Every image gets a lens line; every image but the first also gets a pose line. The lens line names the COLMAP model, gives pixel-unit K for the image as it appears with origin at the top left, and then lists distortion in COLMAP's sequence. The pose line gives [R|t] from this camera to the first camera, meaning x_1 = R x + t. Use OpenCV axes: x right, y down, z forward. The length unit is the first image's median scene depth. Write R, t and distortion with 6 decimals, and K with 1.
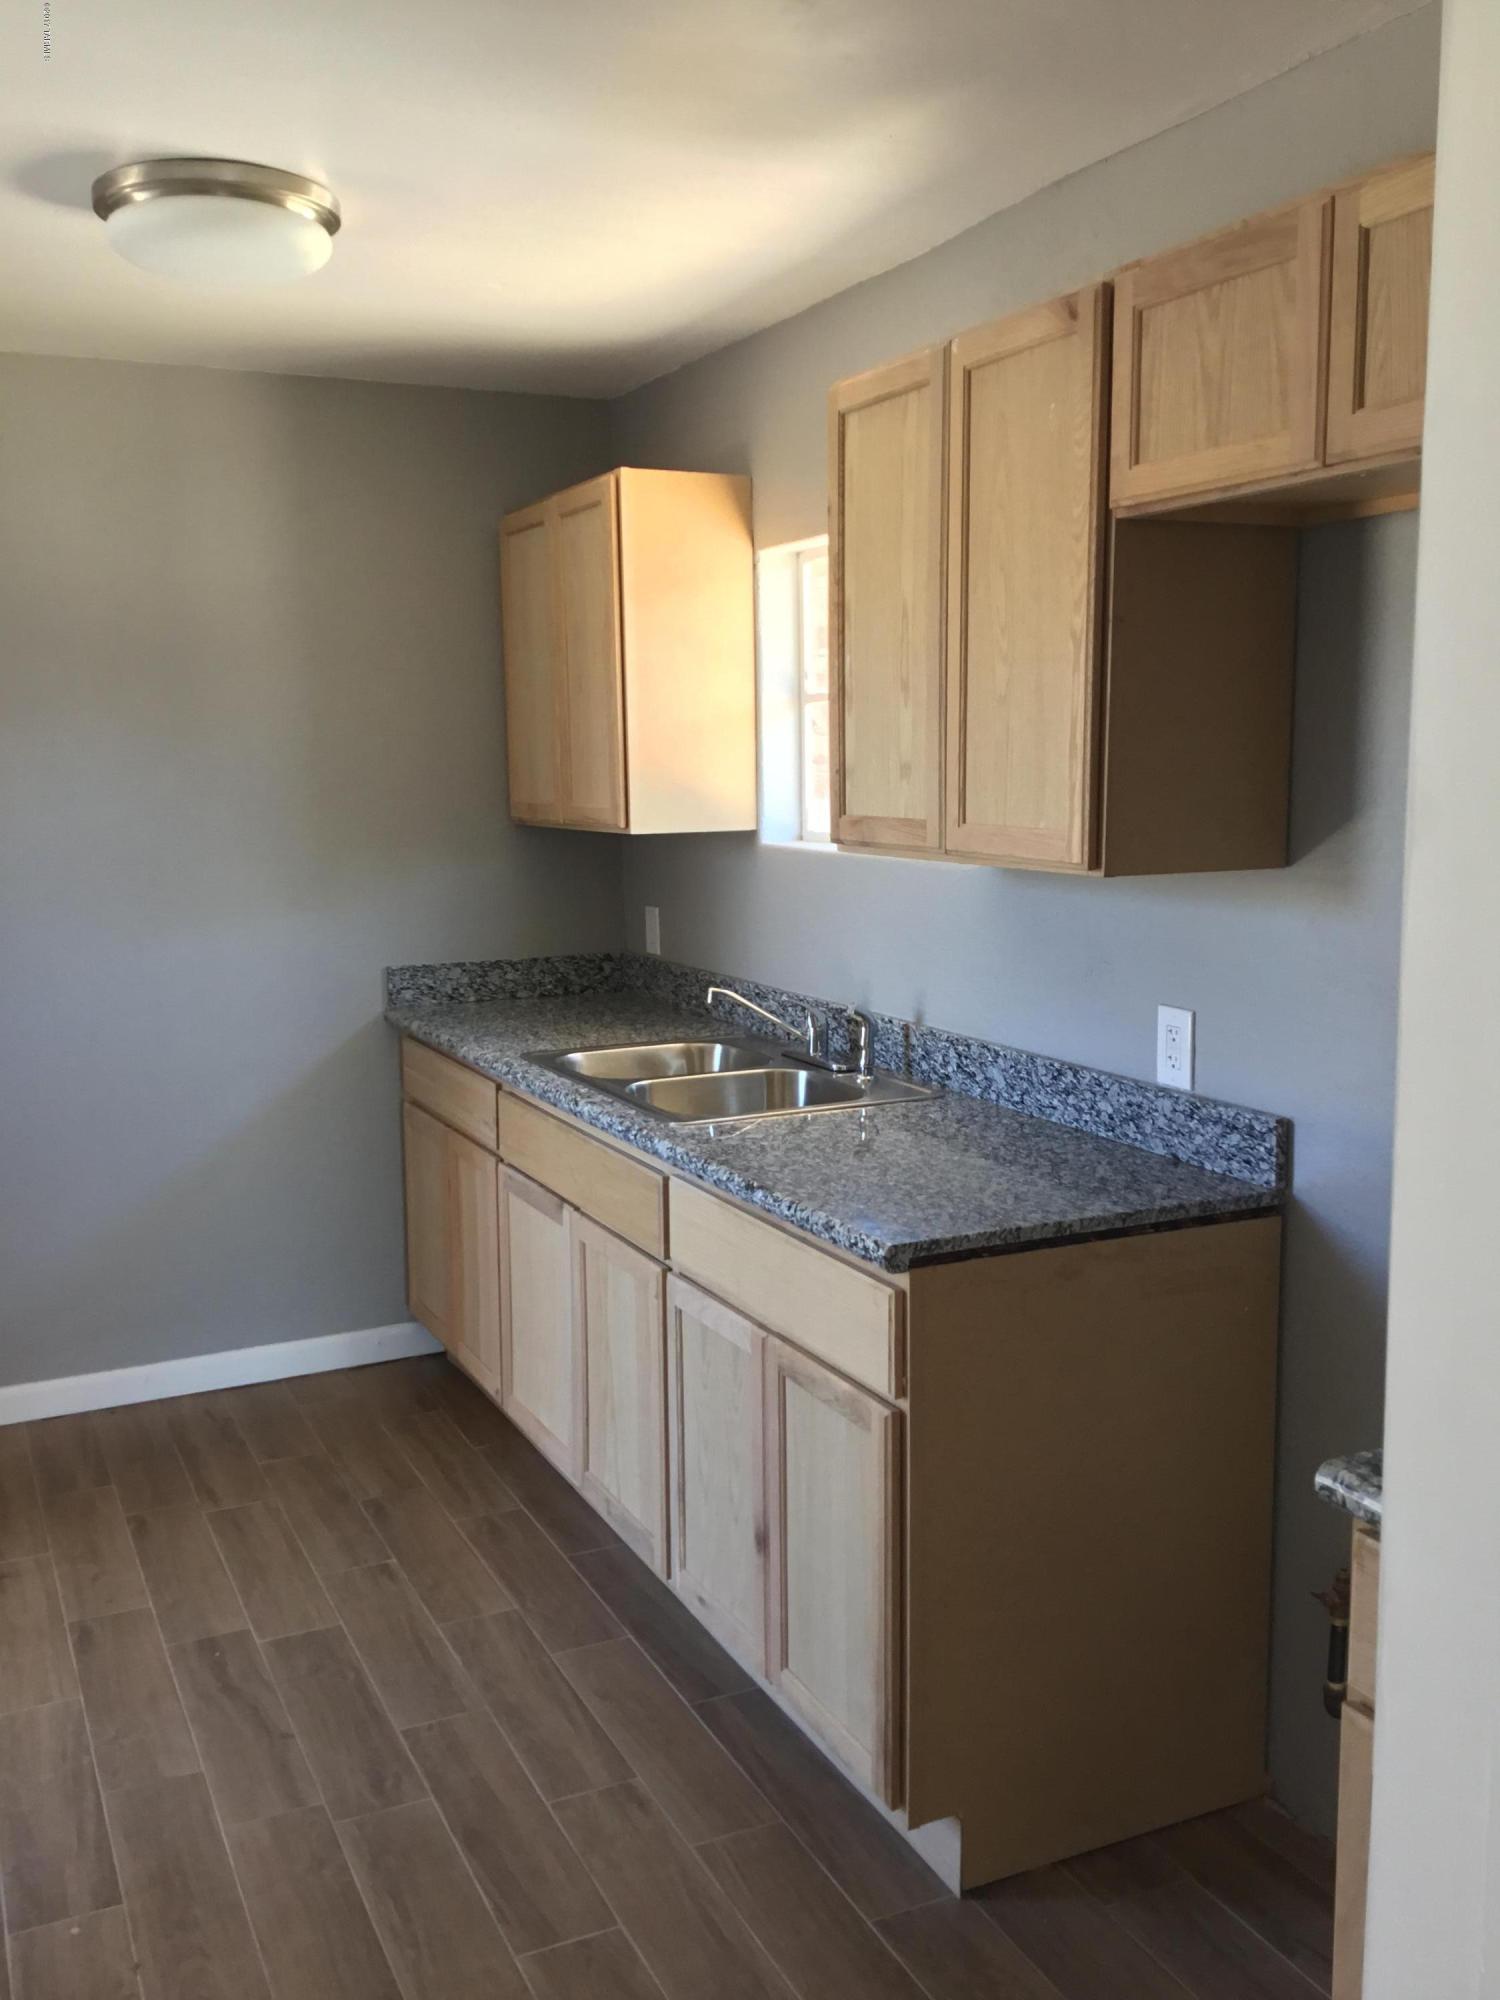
lens RADIAL K [[1801.7, 0, 738.8], [0, 1801.7, 980.6], [0, 0, 1]] dist [0.103473, -0.173942]
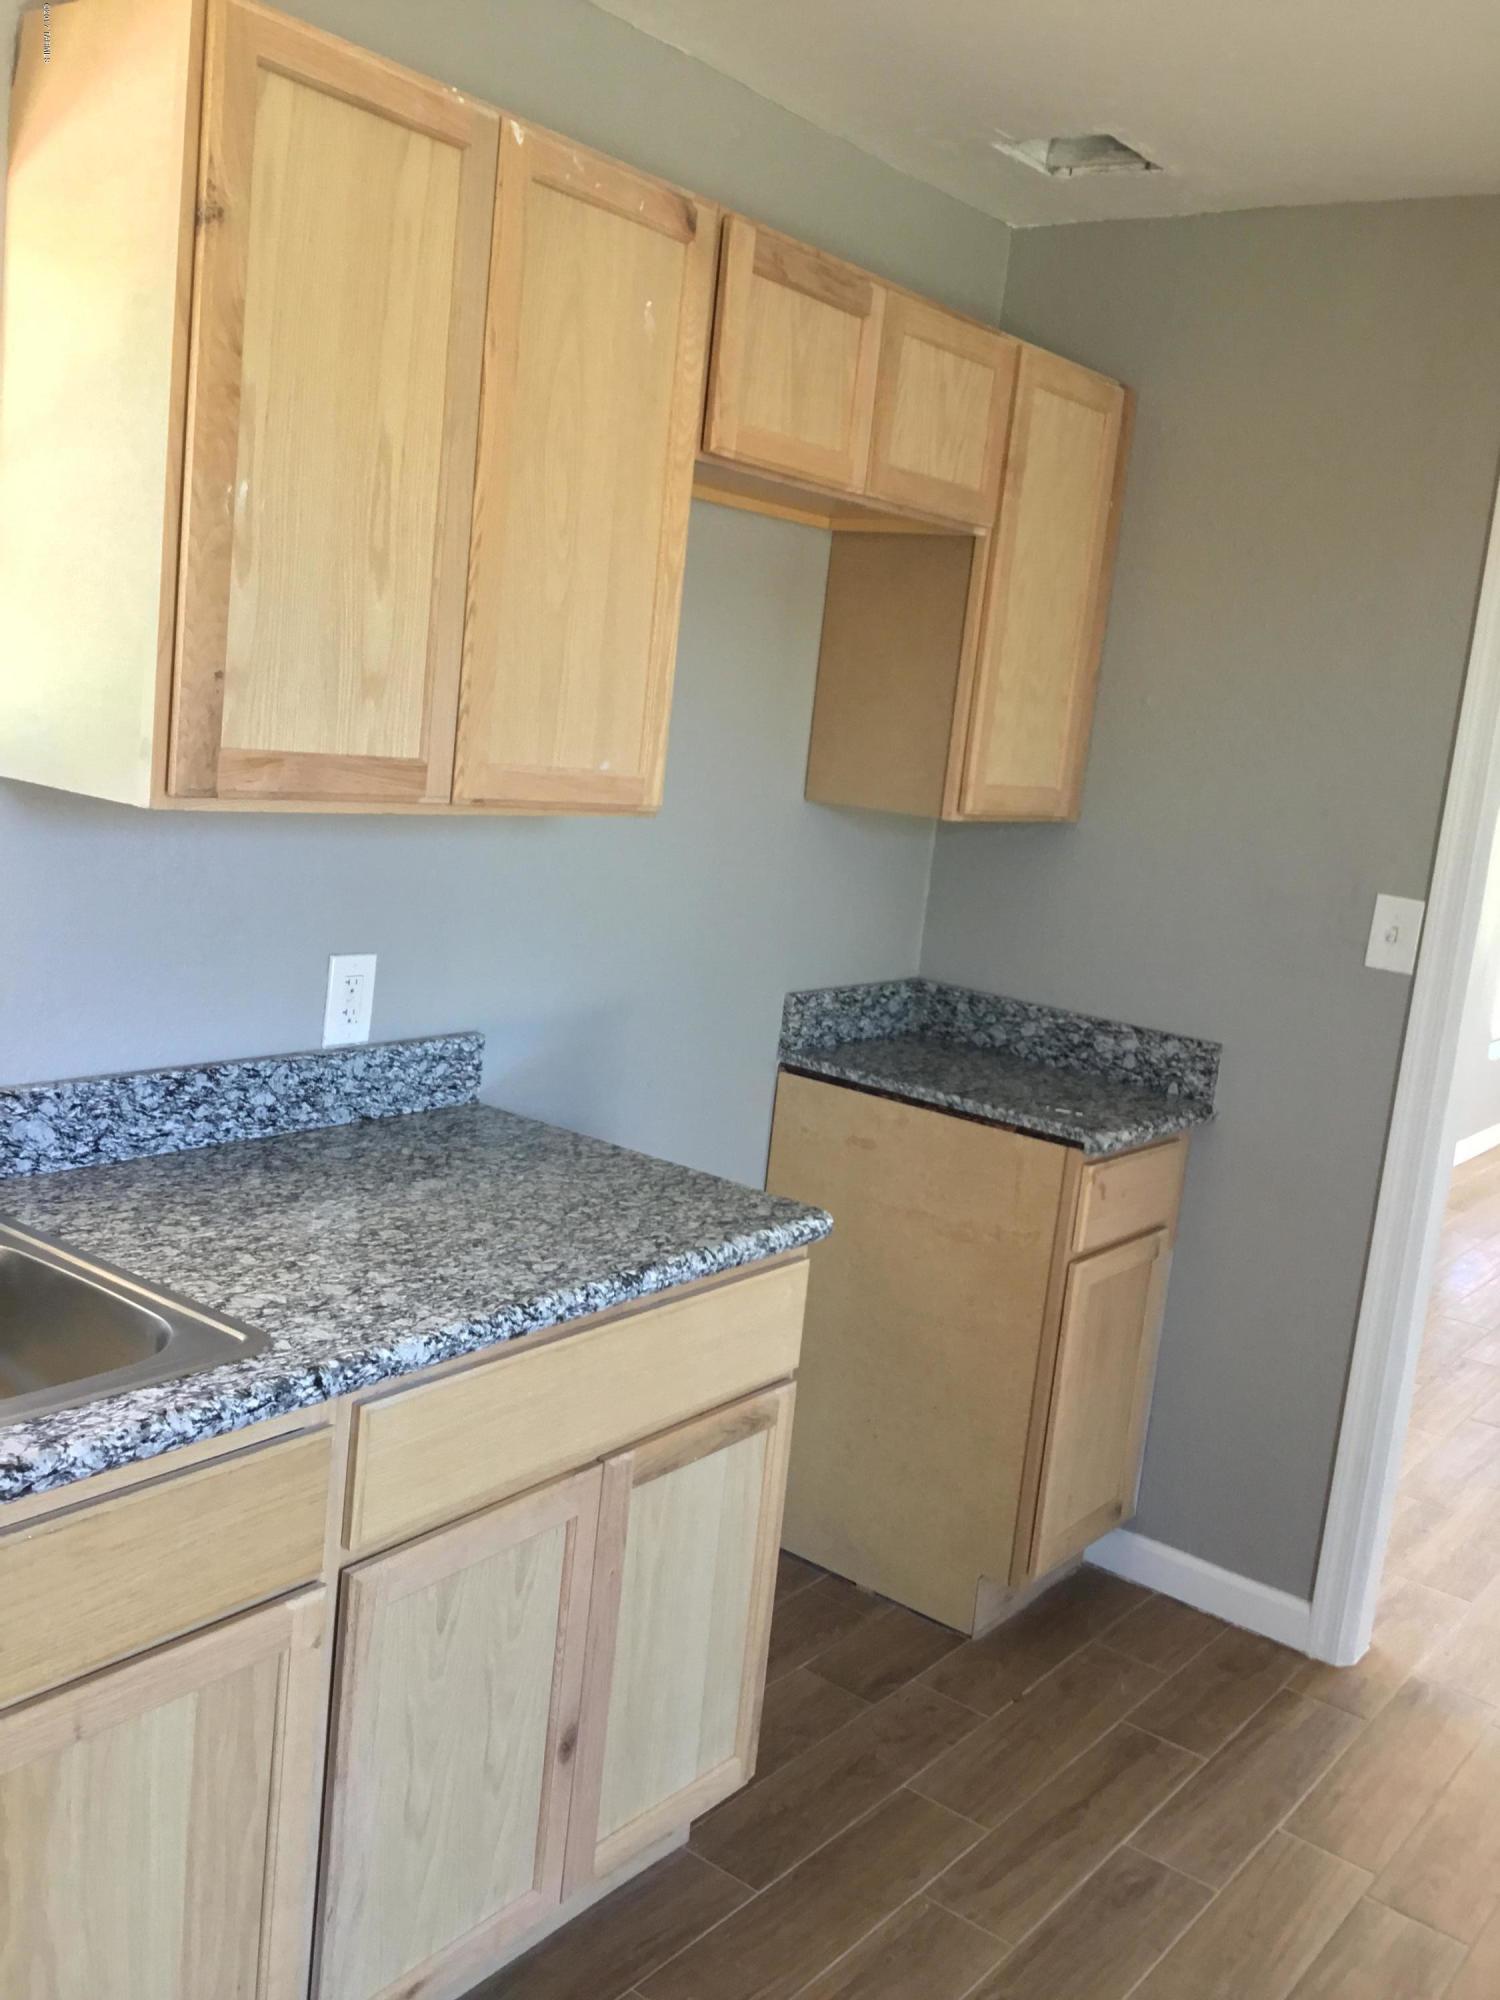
lens RADIAL K [[1801.7, 0, 753.9], [0, 1801.7, 996.6], [0, 0, 1]] dist [0.103473, -0.173942]
pose [[-0.460021, -0.186871, 0.868020, -0.573218], [0.011245, 0.976297, 0.216141, -0.142574], [-0.887837, 0.109190, -0.447016, 1.141735]]
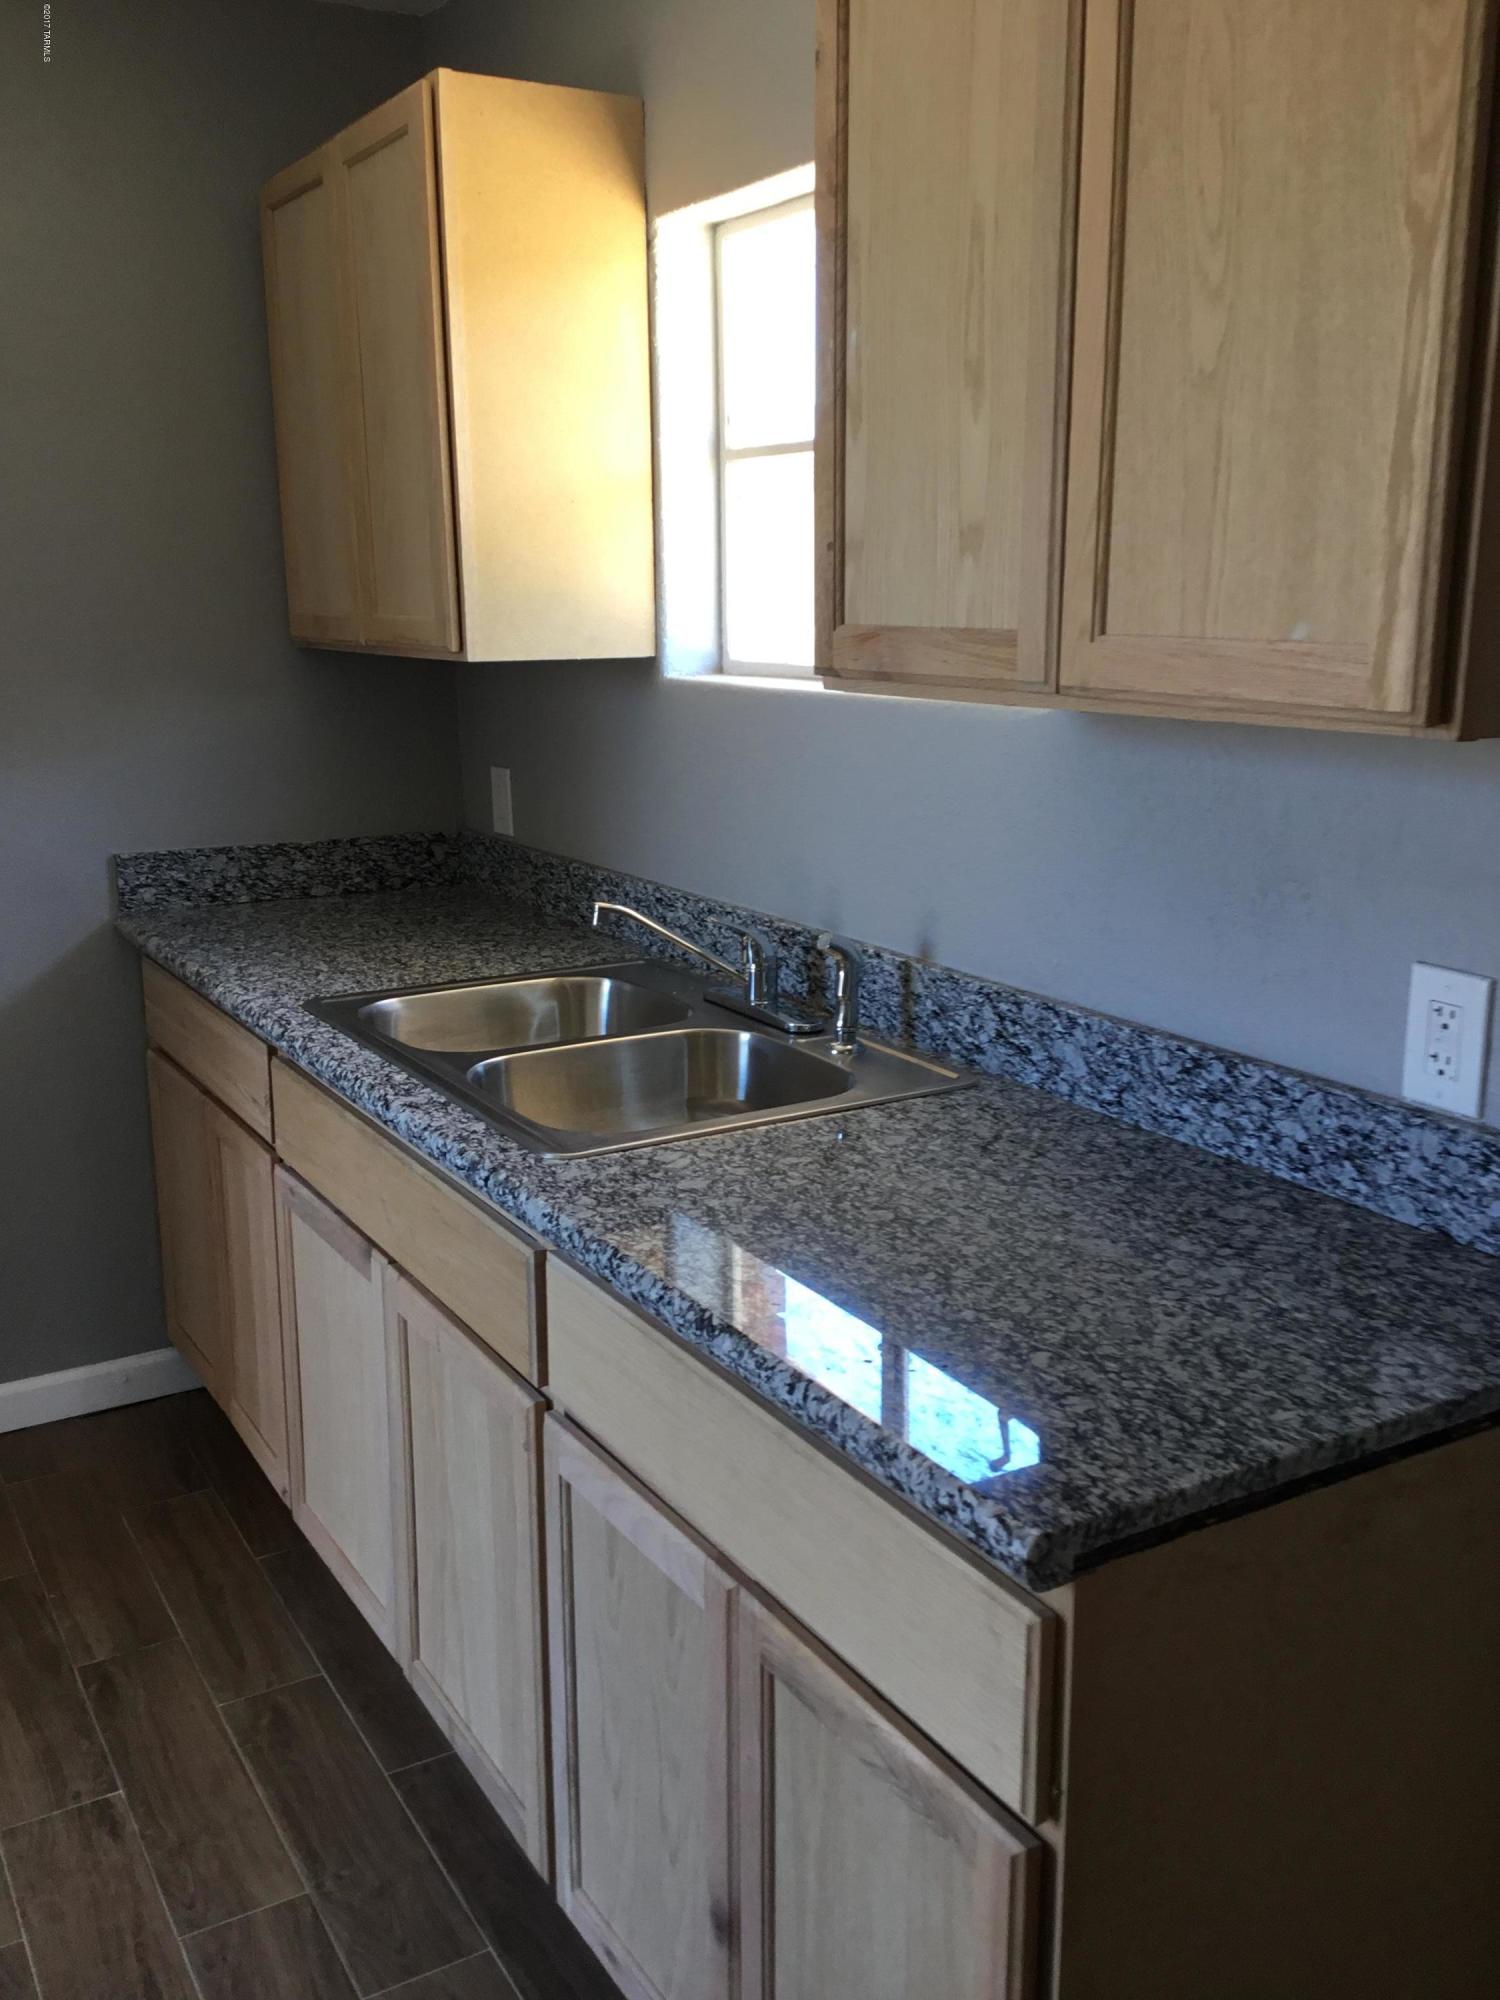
lens RADIAL K [[1801.7, 0, 741.0], [0, 1801.7, 1000.3], [0, 0, 1]] dist [0.103473, -0.173942]
pose [[0.996173, -0.013601, 0.086344, -0.025183], [0.004987, 0.995054, 0.099207, -0.030737], [-0.087266, -0.098397, 0.991314, 0.428536]]
